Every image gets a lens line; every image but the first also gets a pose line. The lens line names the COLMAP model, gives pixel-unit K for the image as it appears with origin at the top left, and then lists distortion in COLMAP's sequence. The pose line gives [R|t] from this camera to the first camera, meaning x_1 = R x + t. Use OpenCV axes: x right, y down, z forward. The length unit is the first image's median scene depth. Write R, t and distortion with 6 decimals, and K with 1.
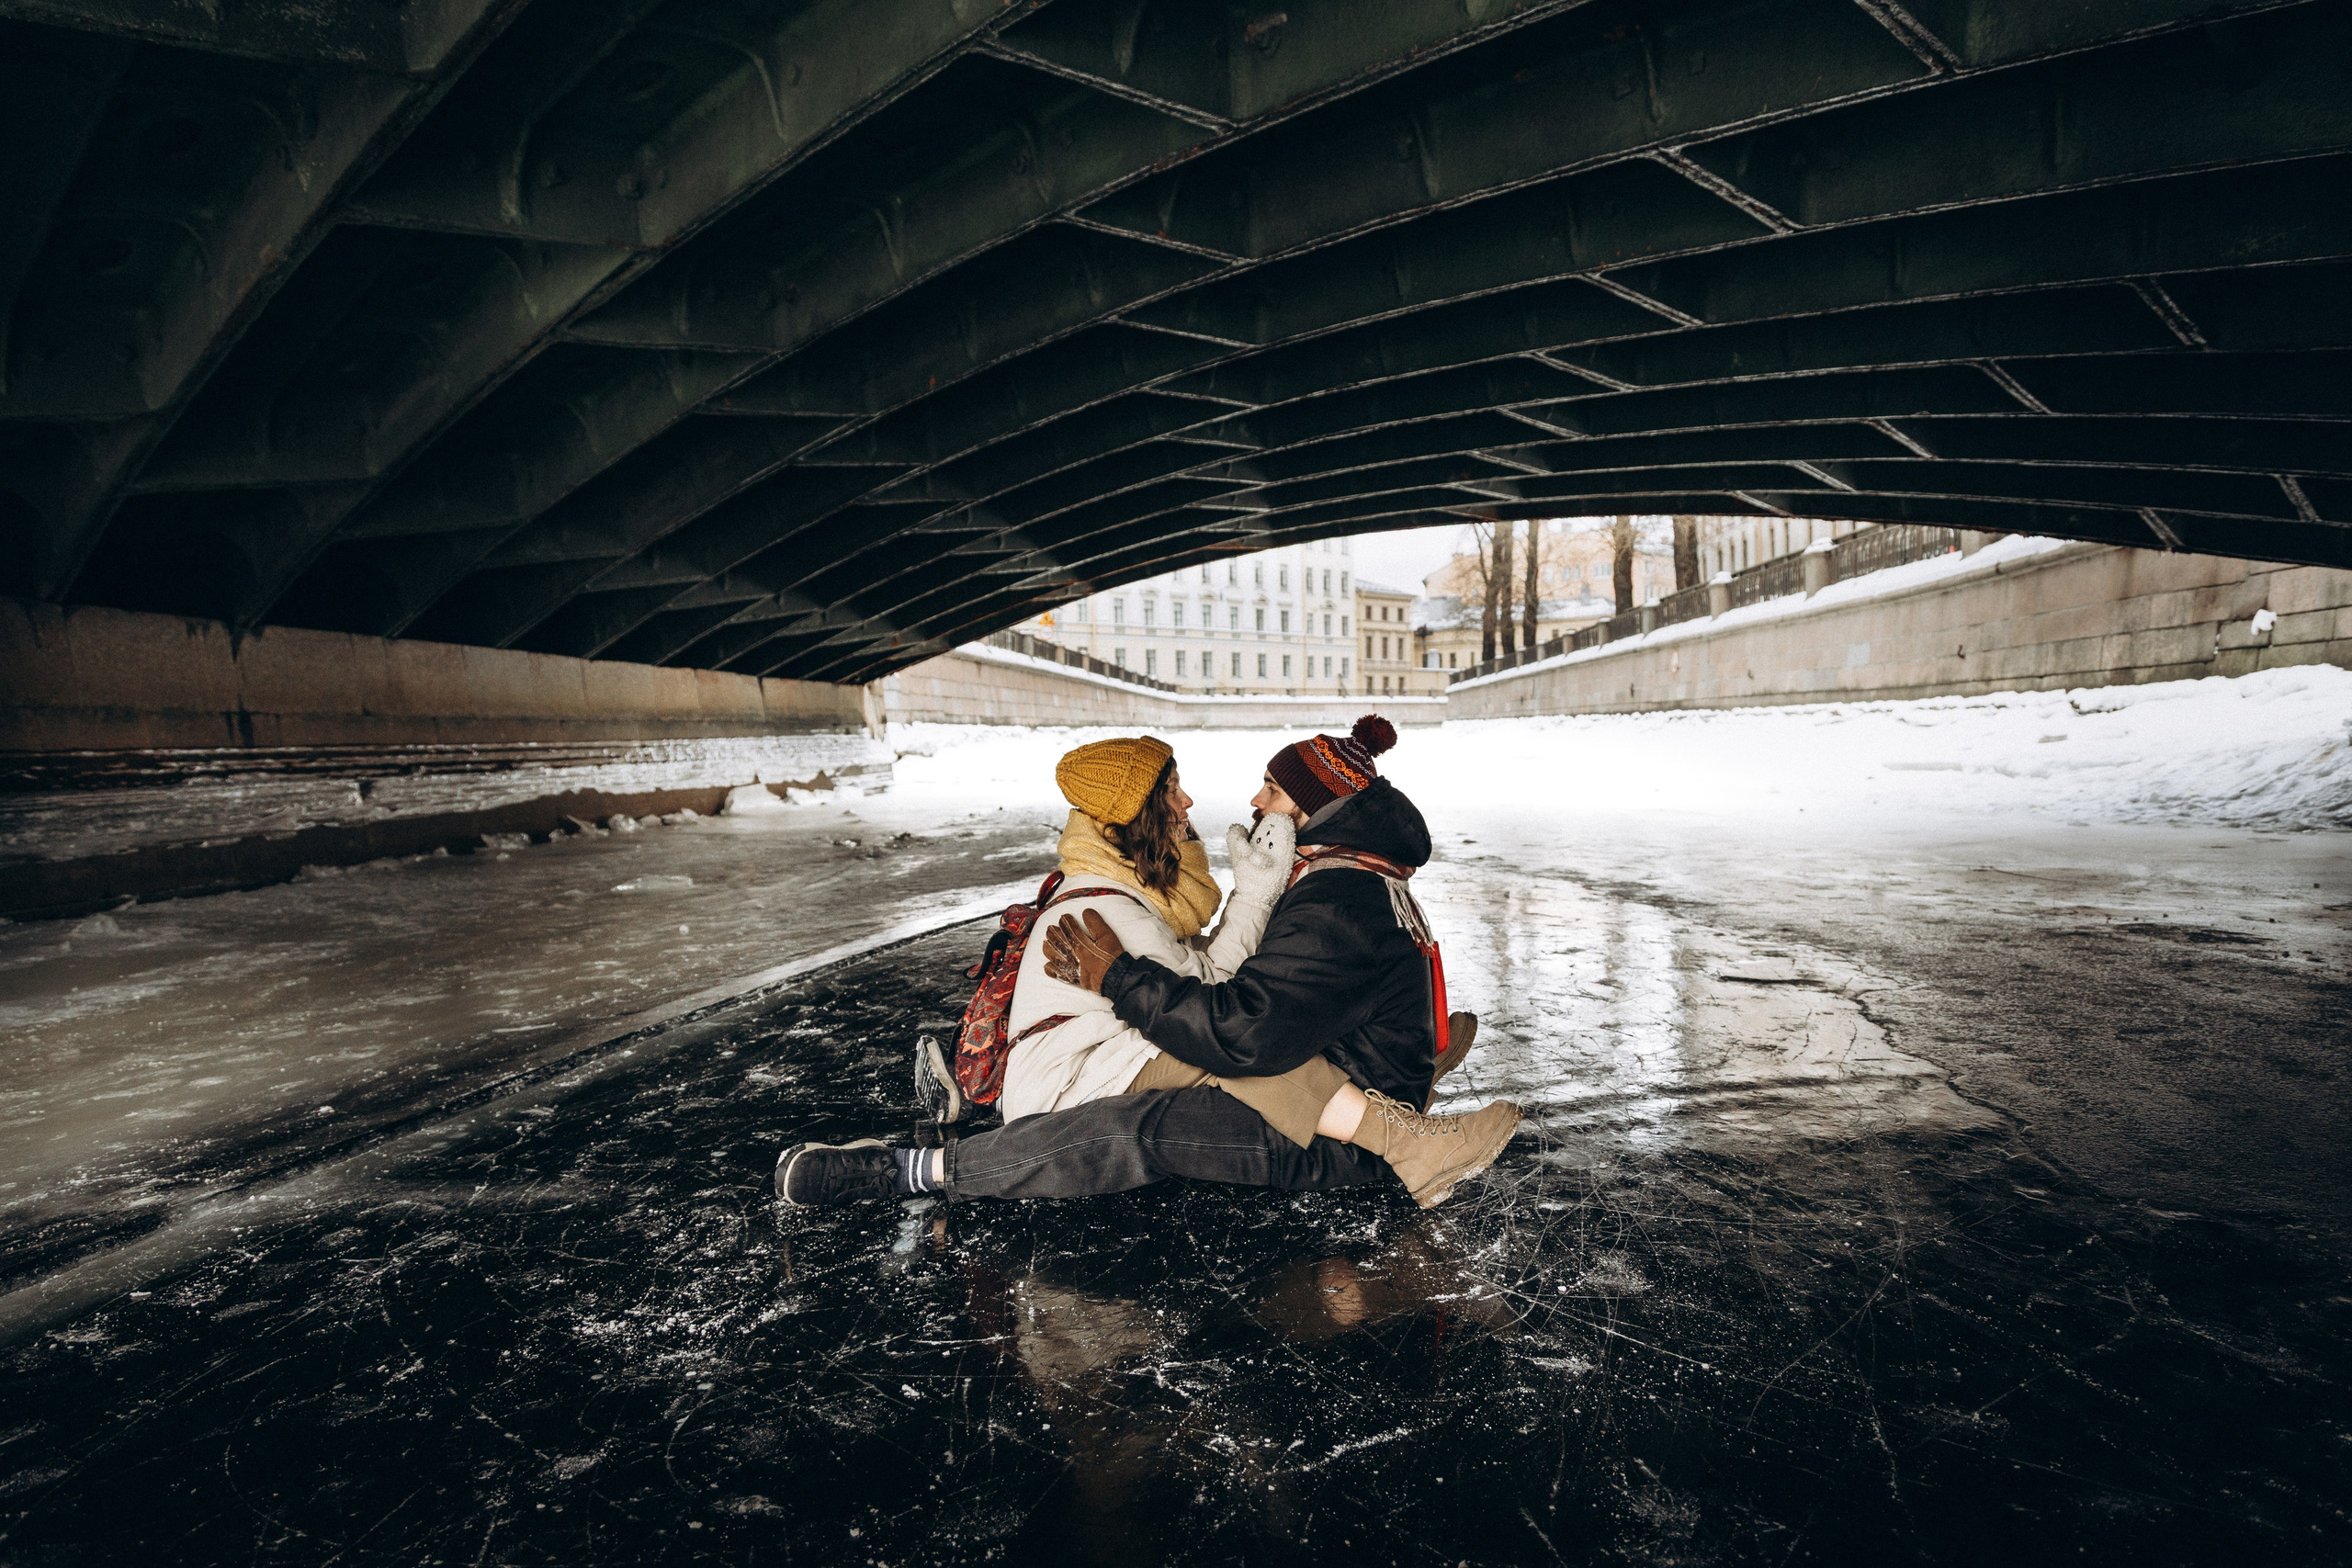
lens RADIAL K [[1633.9, 0, 1177.2], [0, 1633.9, 799.6], [0, 0, 1]] dist [-0.003385, 0.001423]
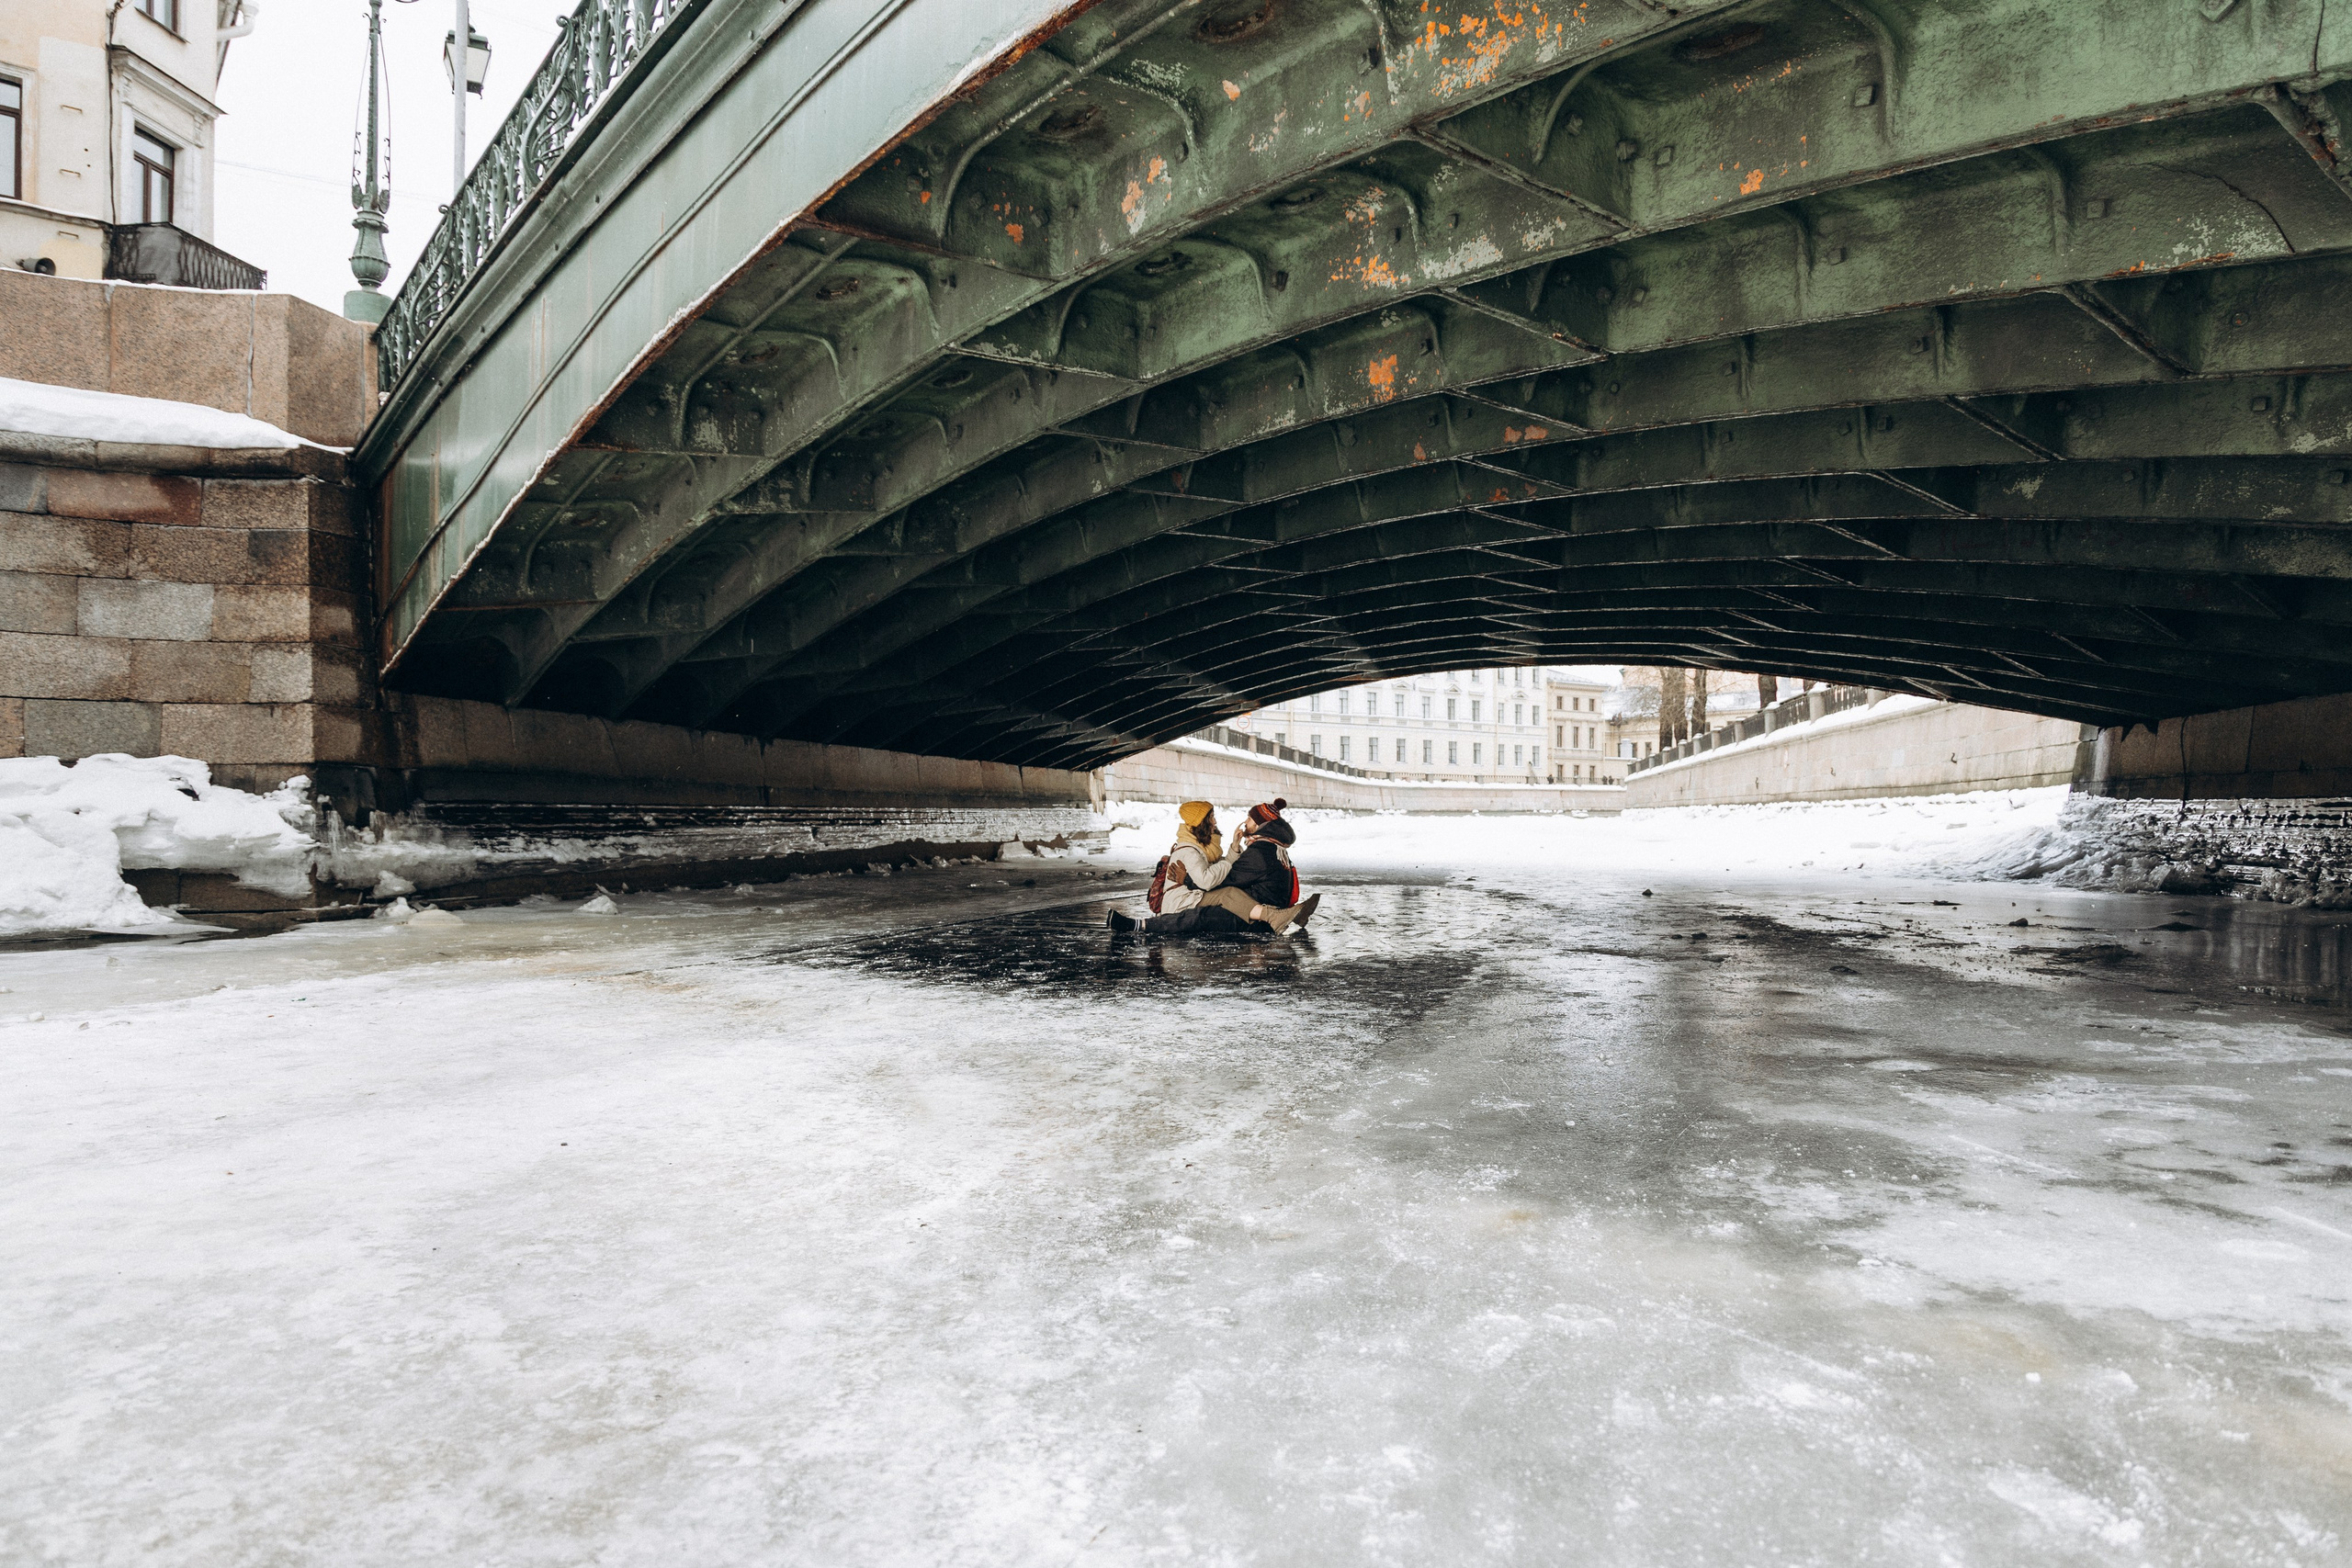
lens RADIAL K [[1633.9, 0, 1177.6], [0, 1633.9, 783.5], [0, 0, 1]] dist [-0.003385, 0.001423]
pose [[0.992135, 0.016188, -0.124118, 0.043932], [-0.023611, 0.998004, -0.058566, 0.015786], [0.122923, 0.061036, 0.990538, -0.305795]]
